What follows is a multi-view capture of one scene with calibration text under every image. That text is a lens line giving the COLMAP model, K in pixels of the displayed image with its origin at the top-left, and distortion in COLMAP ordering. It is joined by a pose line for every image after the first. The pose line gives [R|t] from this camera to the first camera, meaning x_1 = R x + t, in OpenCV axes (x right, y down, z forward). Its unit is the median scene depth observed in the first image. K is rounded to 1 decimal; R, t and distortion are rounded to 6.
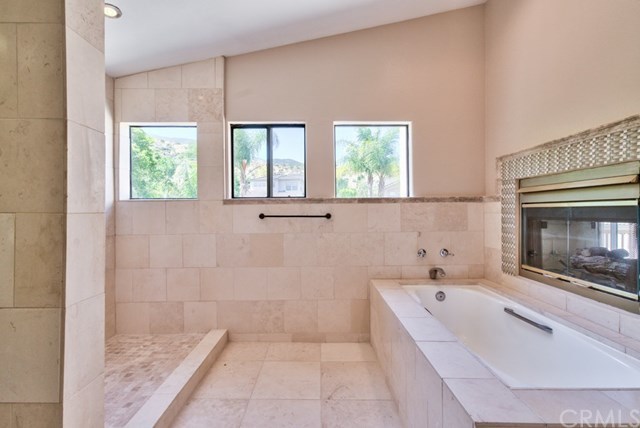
lens RADIAL K [[284.3, 0, 319.0], [0, 284.3, 211.7], [0, 0, 1]] dist [-0.003890, 0.001266]
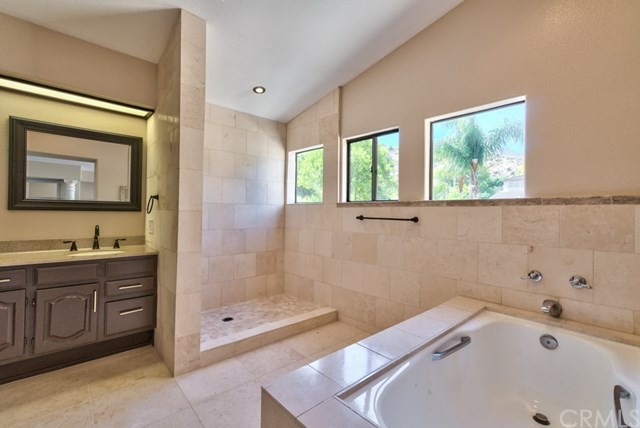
lens RADIAL K [[284.3, 0, 318.2], [0, 284.3, 211.9], [0, 0, 1]] dist [-0.003890, 0.001266]
pose [[0.670389, 0.015794, -0.741842, 0.521678], [-0.024220, 0.999706, -0.000604, -0.001996], [0.741615, 0.018372, 0.670574, 0.114938]]
